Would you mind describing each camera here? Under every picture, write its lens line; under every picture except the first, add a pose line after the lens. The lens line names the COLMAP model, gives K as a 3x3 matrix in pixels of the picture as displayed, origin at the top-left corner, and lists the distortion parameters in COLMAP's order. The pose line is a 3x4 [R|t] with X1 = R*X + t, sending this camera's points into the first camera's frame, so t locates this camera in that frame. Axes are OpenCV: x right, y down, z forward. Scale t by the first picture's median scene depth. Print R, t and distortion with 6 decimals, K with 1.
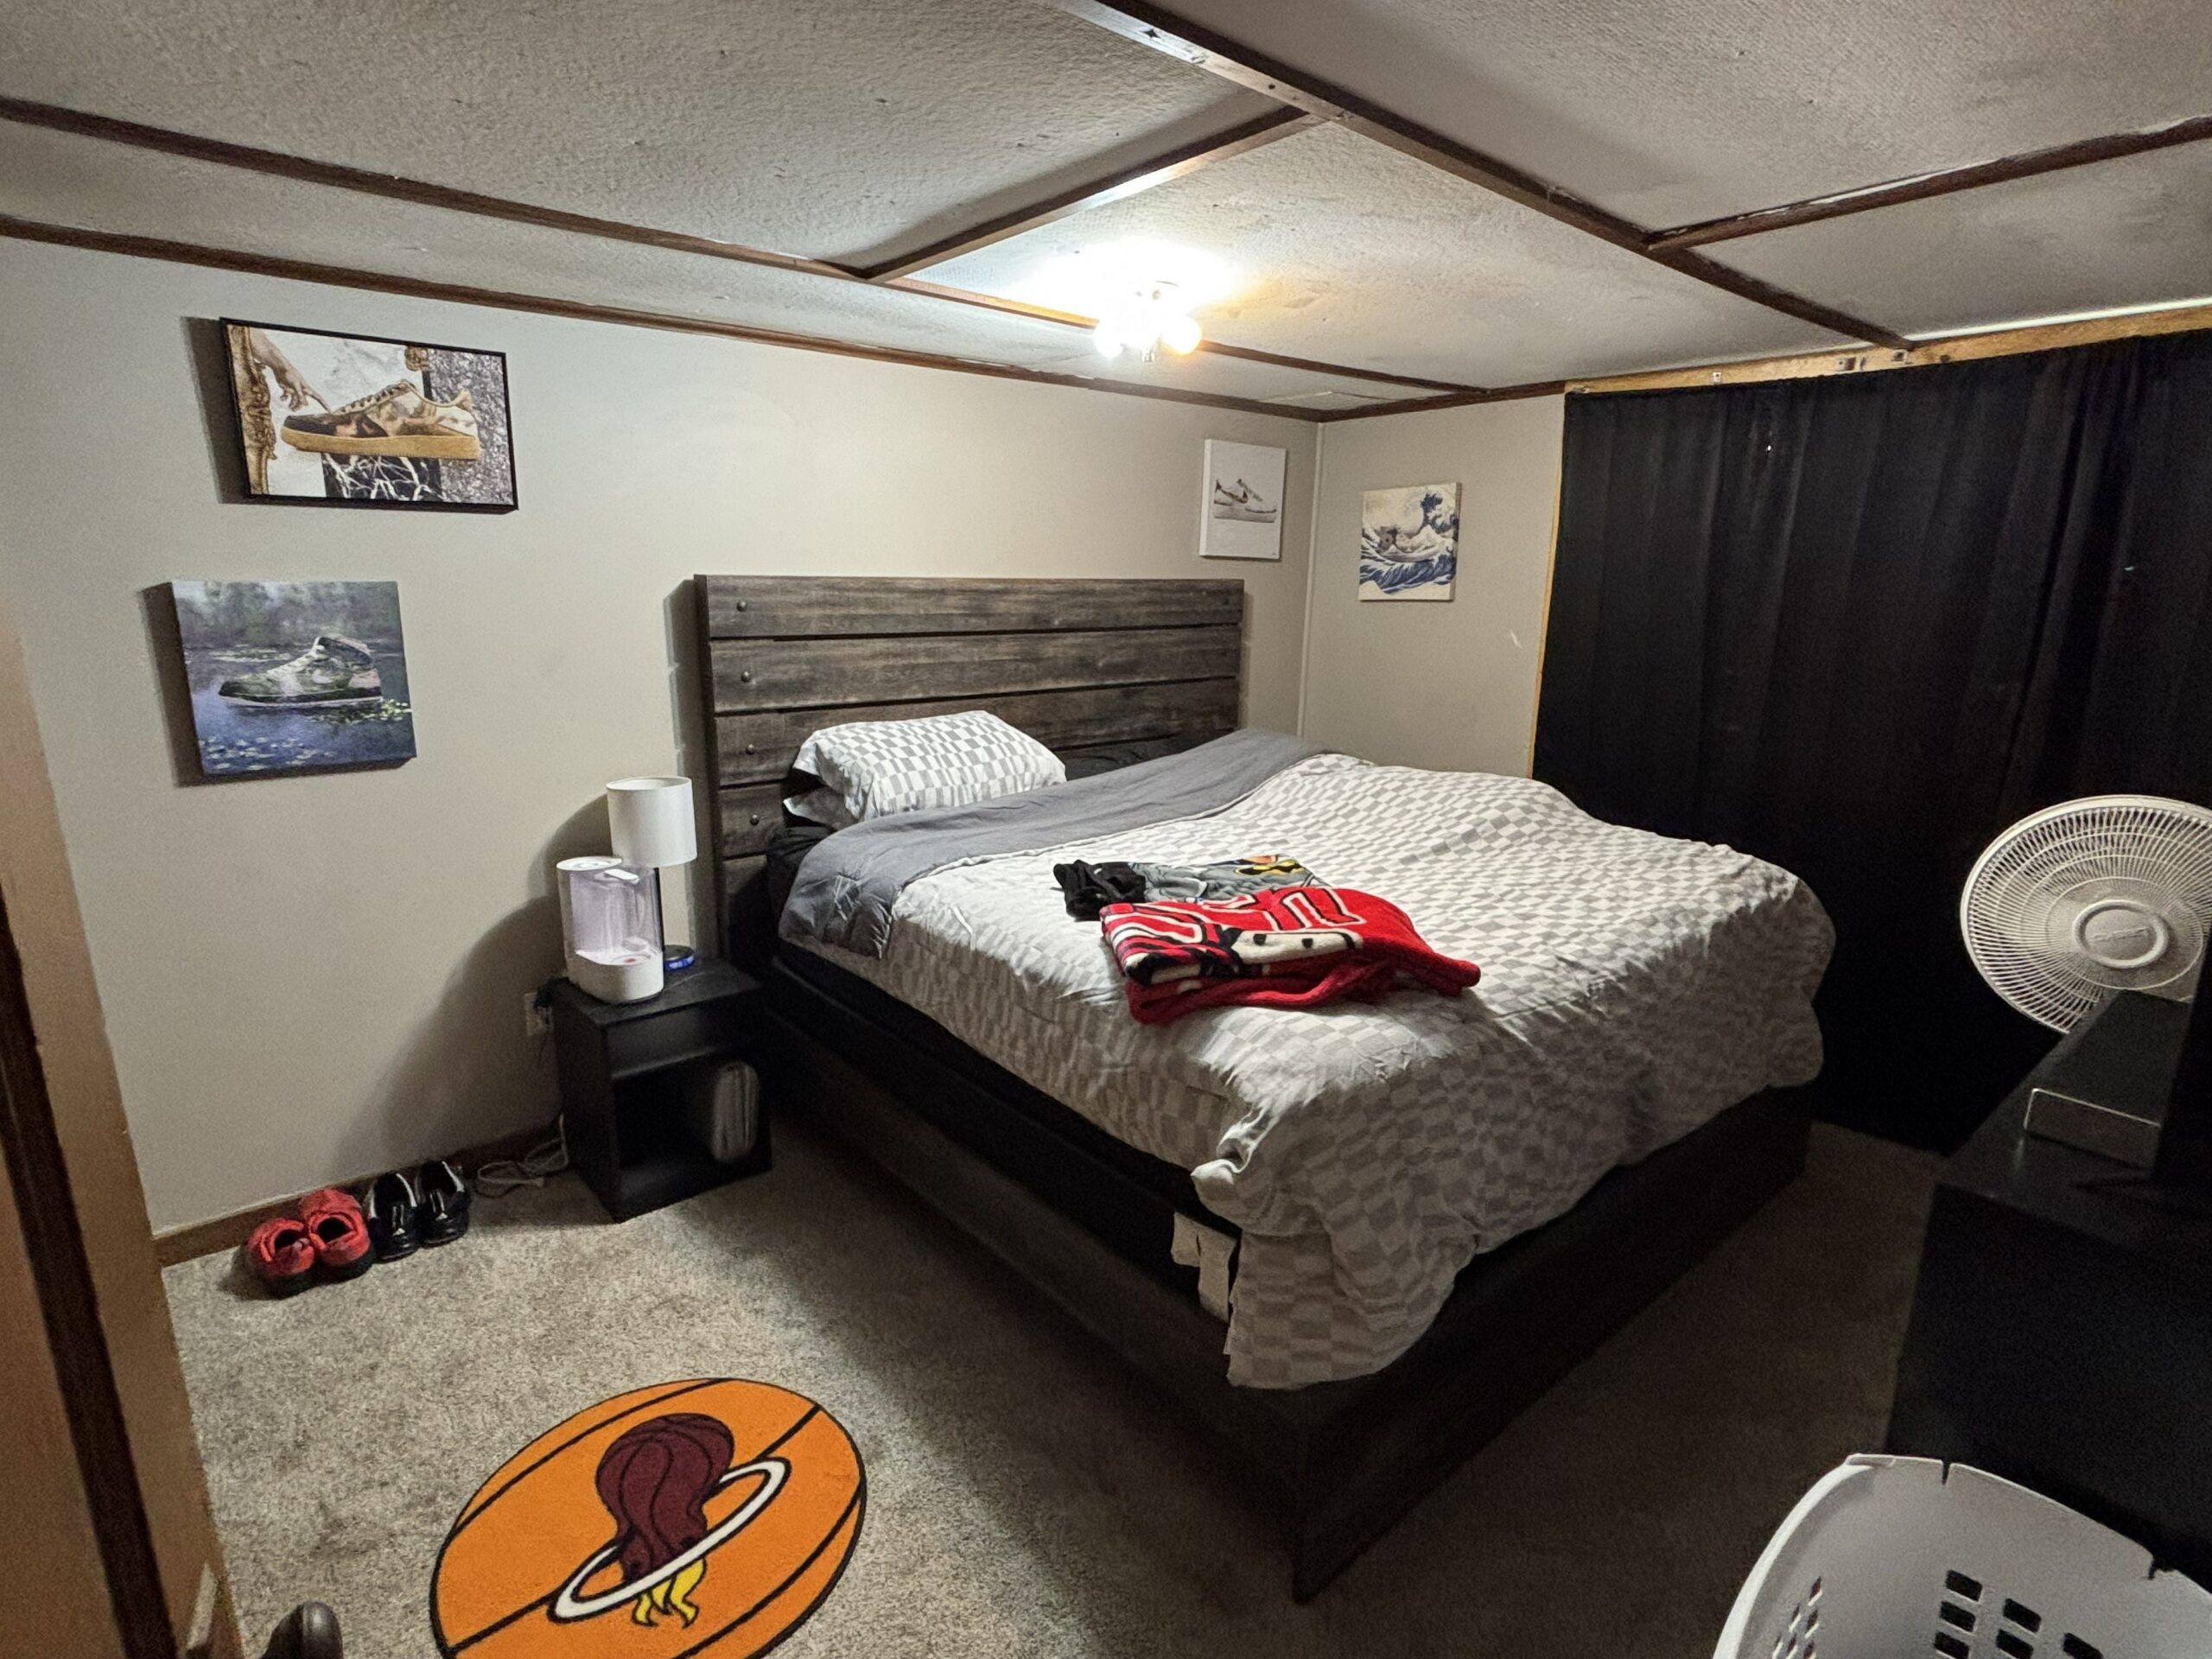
lens RADIAL K [[1115.9, 0, 1097.2], [0, 1115.9, 825.4], [0, 0, 1]] dist [0.000021, 0.000677]
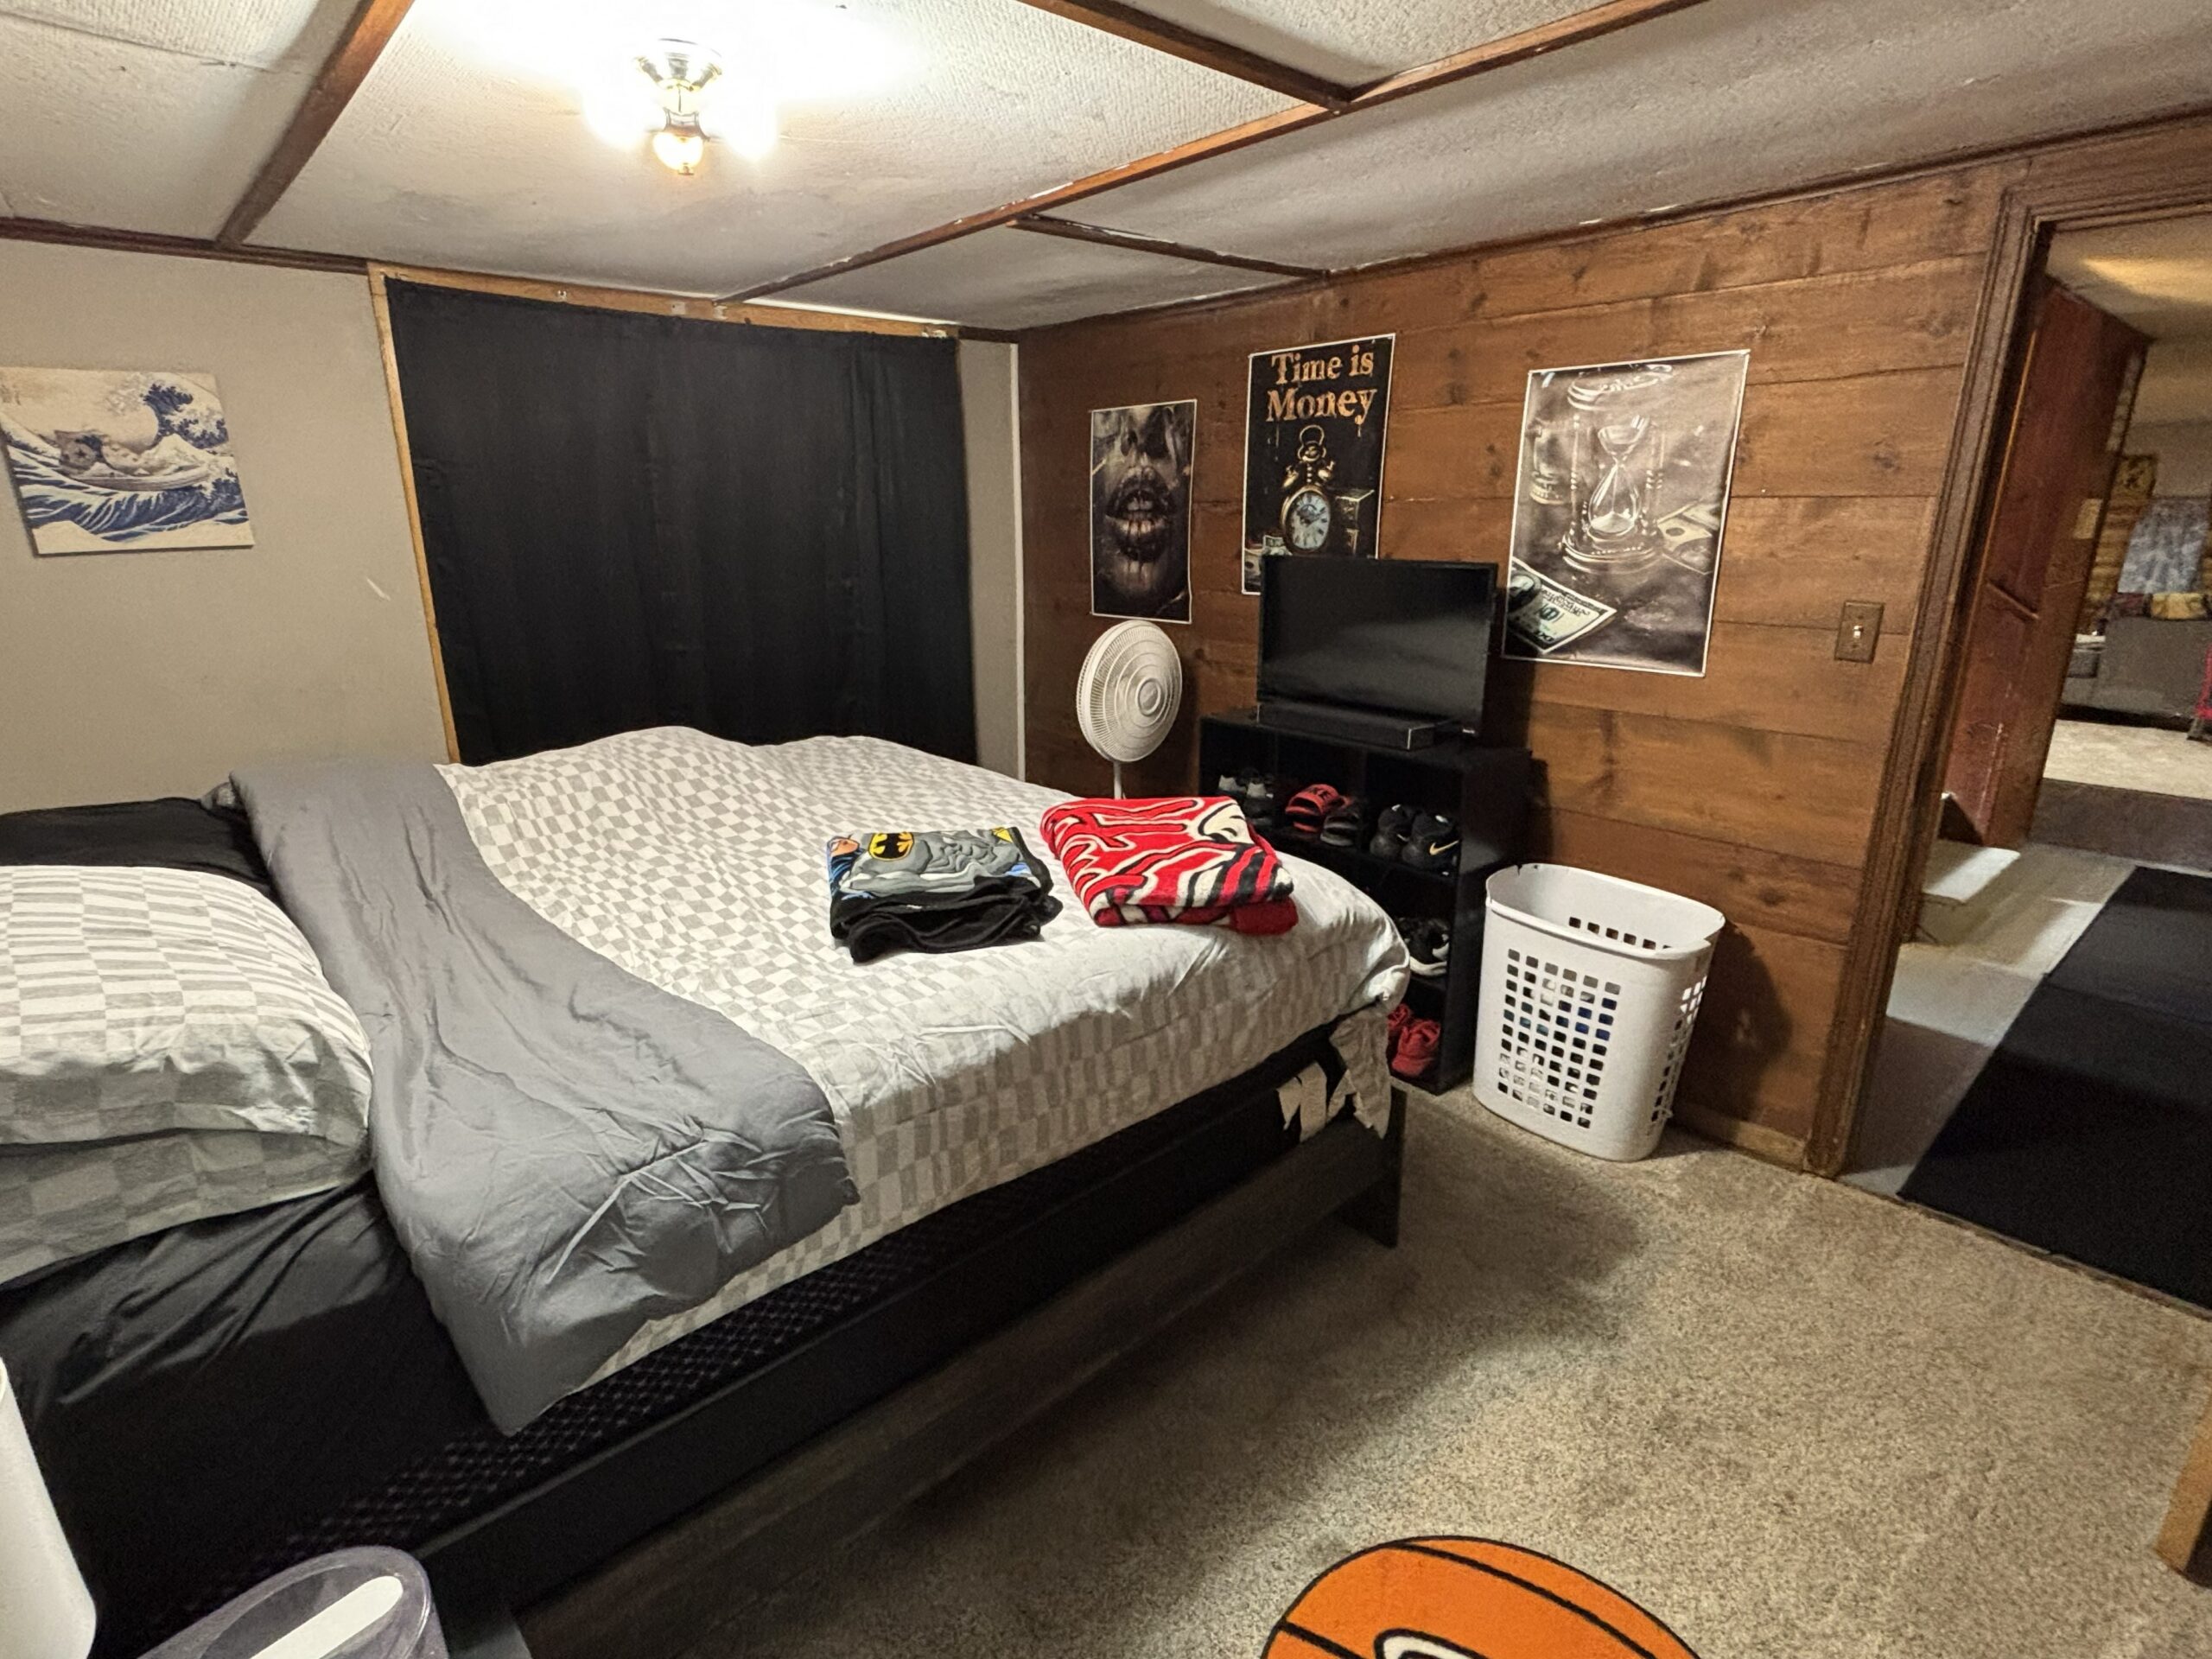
lens RADIAL K [[1115.9, 0, 1087.5], [0, 1115.9, 812.0], [0, 0, 1]] dist [0.000021, 0.000677]
pose [[-0.024411, -0.275495, 0.960992, -0.737267], [0.231619, 0.933564, 0.273516, -0.204237], [-0.972500, 0.229261, 0.041020, 0.882237]]
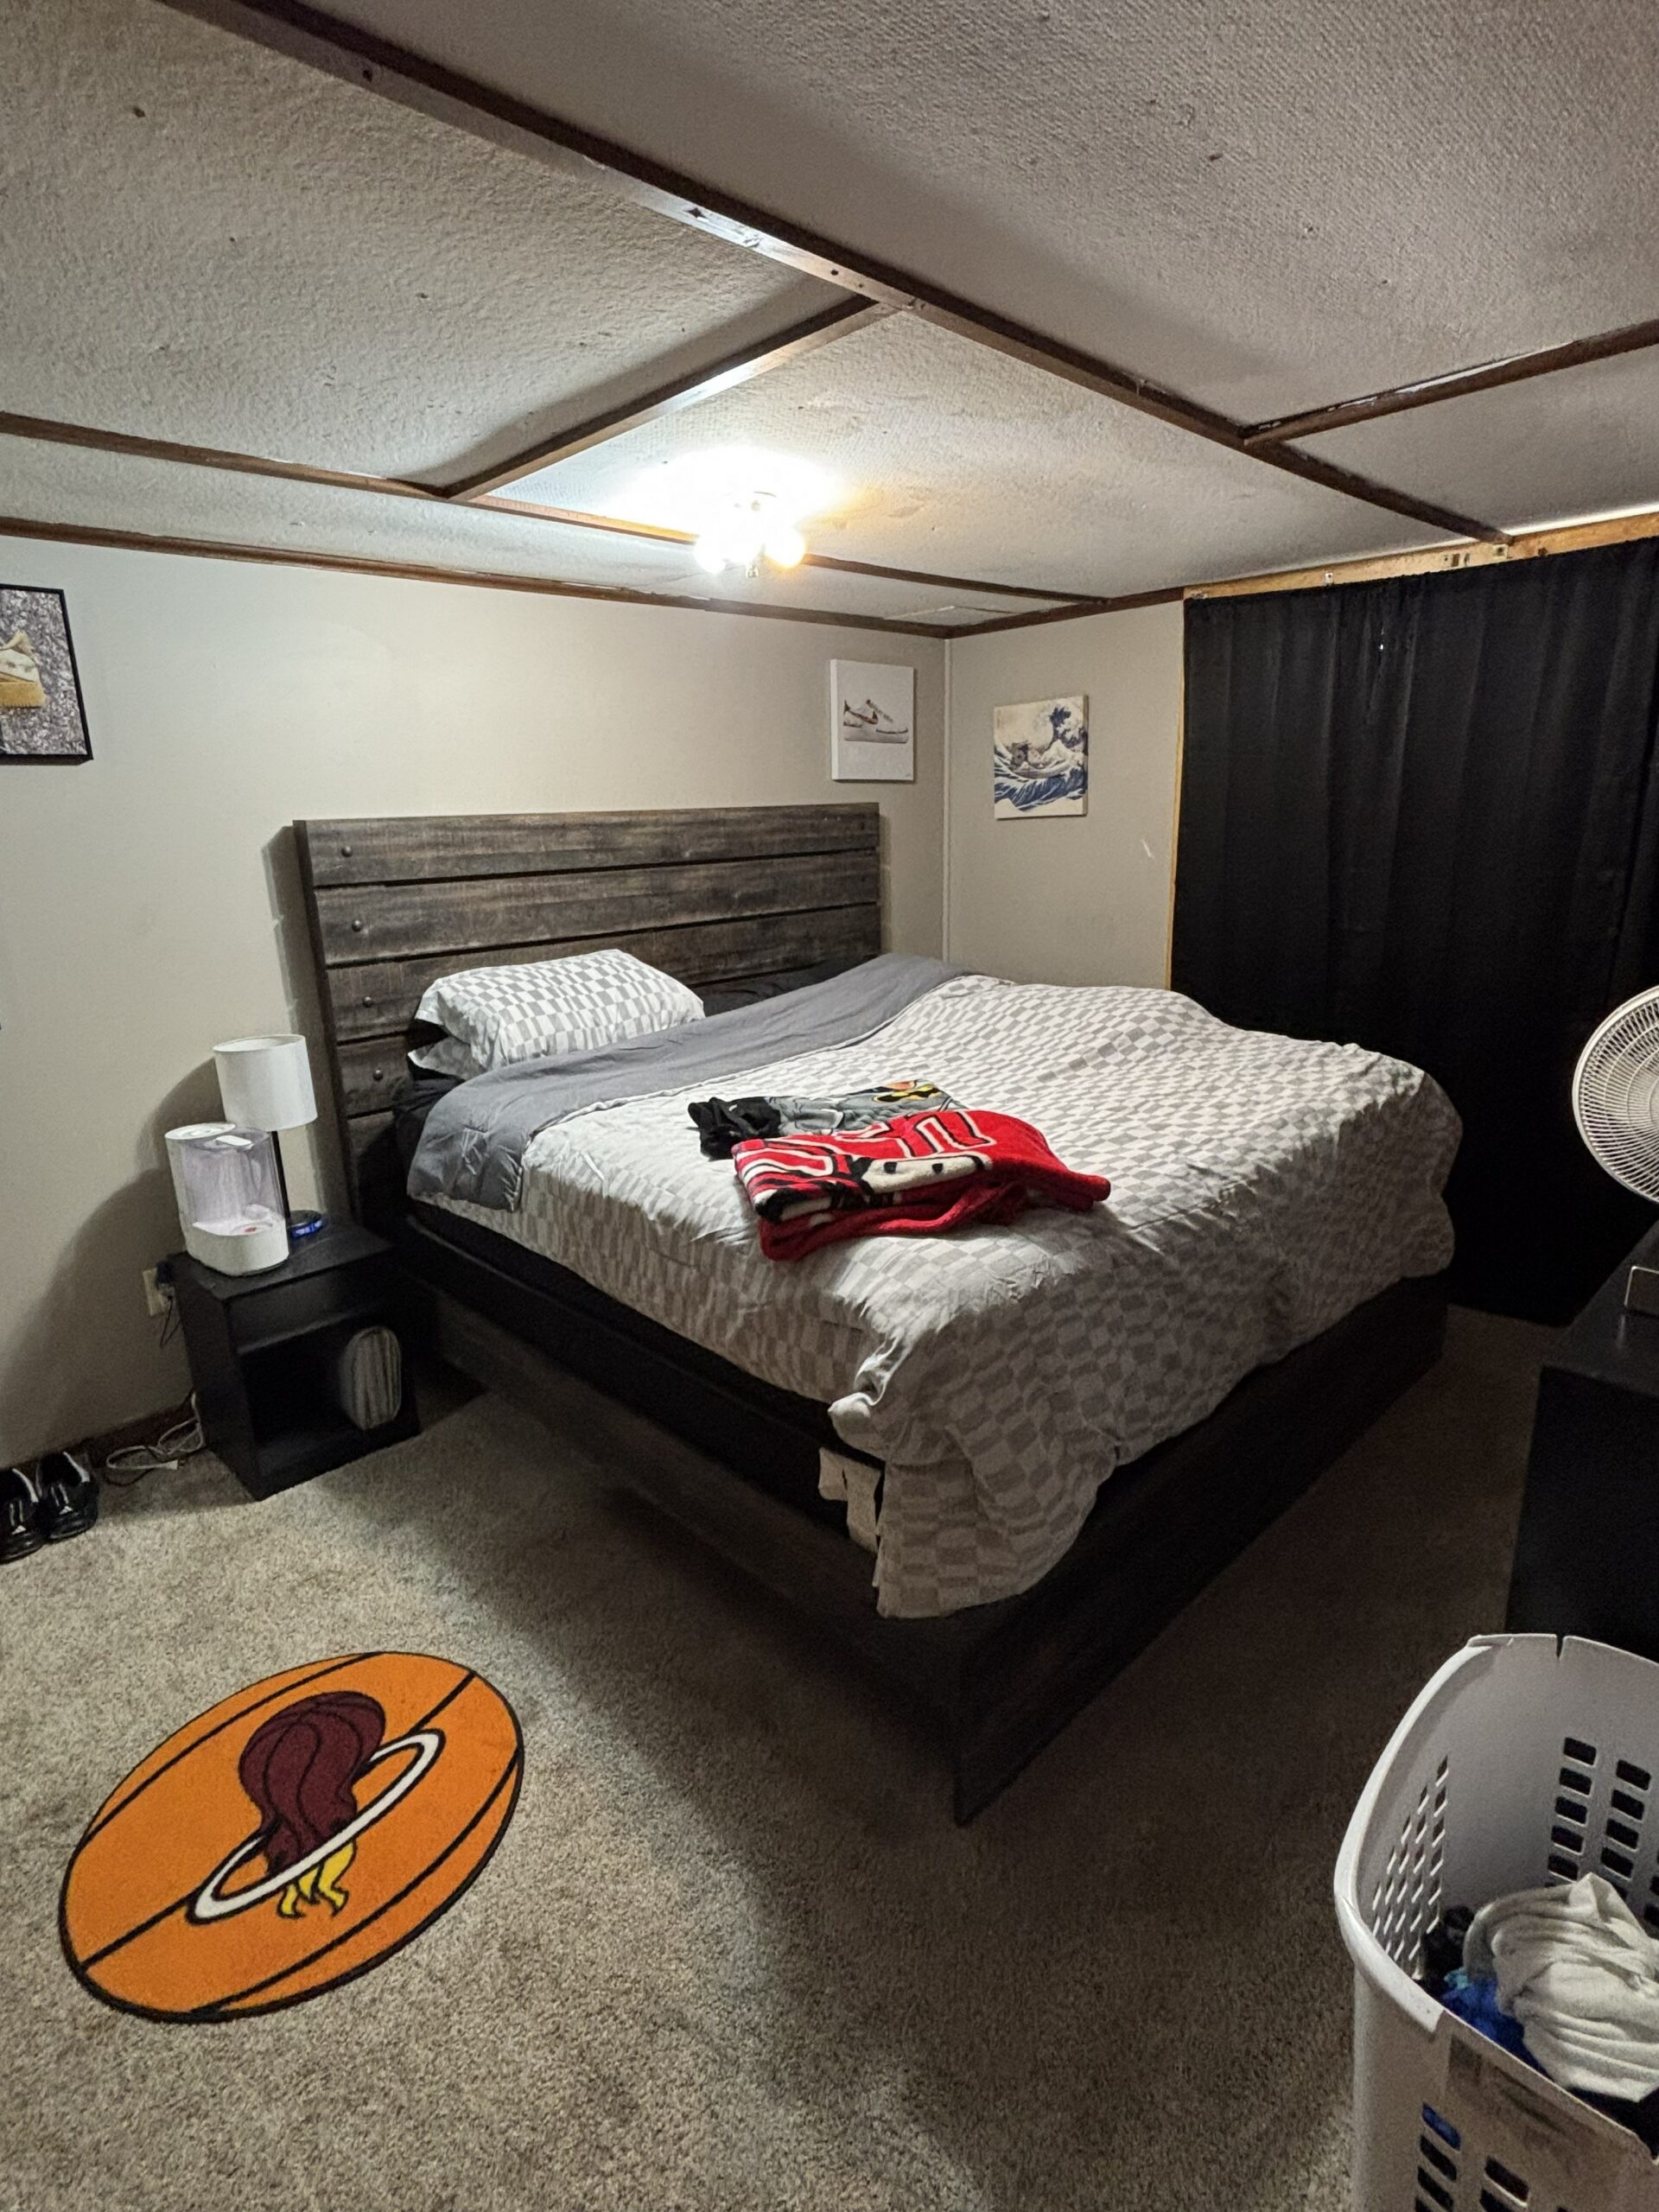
lens RADIAL K [[1115.9, 0, 839.3], [0, 1115.9, 1094.1], [0, 0, 1]] dist [0.000021, 0.000677]
pose [[0.996094, -0.059840, 0.064928, 0.033112], [0.057647, 0.997718, 0.035142, 0.000478], [-0.066883, -0.031262, 0.997271, 0.019650]]
